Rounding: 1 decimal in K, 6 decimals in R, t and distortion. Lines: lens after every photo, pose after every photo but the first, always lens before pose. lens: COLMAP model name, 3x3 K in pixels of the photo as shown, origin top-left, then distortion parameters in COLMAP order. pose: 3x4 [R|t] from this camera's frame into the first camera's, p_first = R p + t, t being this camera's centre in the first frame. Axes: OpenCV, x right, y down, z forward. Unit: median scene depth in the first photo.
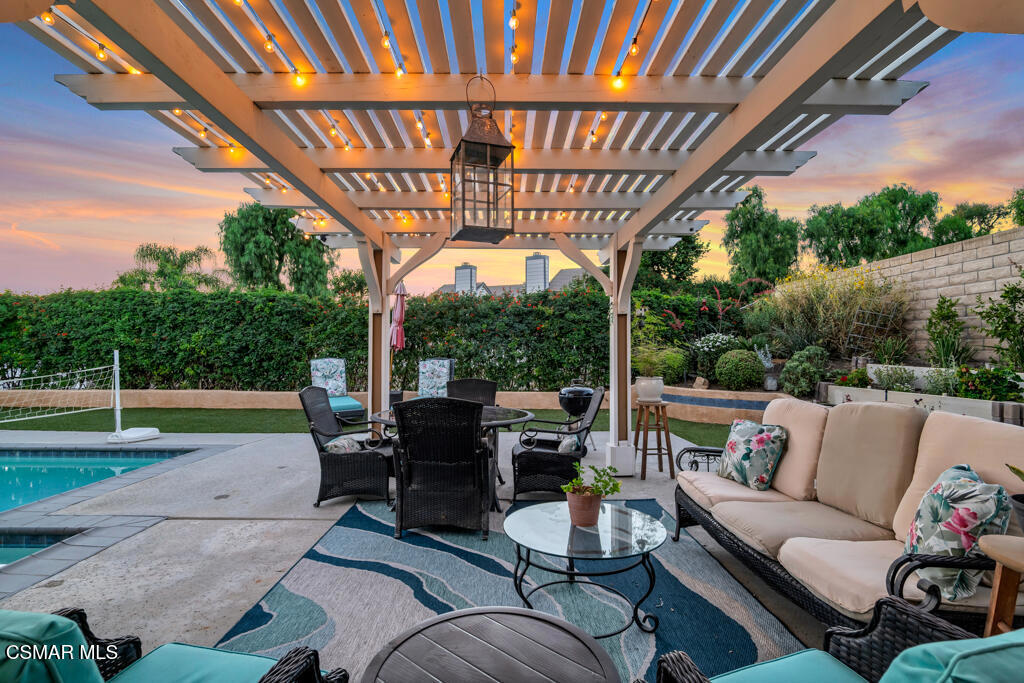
lens RADIAL K [[486.7, 0, 512.0], [0, 486.7, 341.5], [0, 0, 1]] dist [-0.017914, 0.001155]
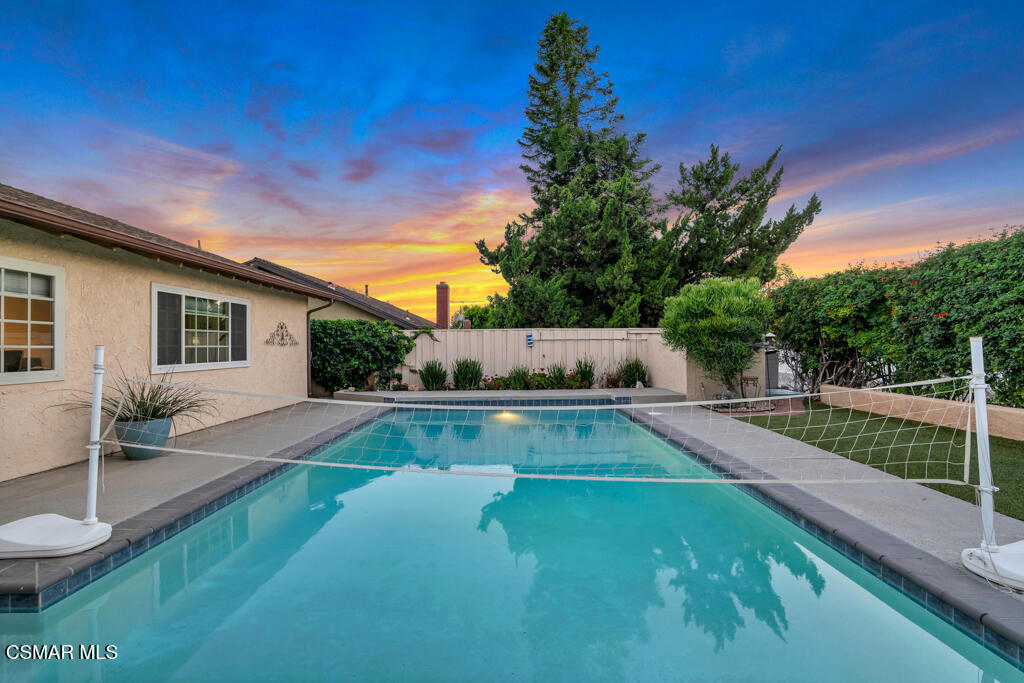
lens RADIAL K [[486.7, 0, 512.0], [0, 486.7, 341.5], [0, 0, 1]] dist [-0.017914, 0.001155]
pose [[0.012767, -0.007947, -0.999887, -0.287193], [0.028121, 0.999576, -0.007585, 0.009458], [0.999523, -0.028021, 0.012985, 0.403064]]
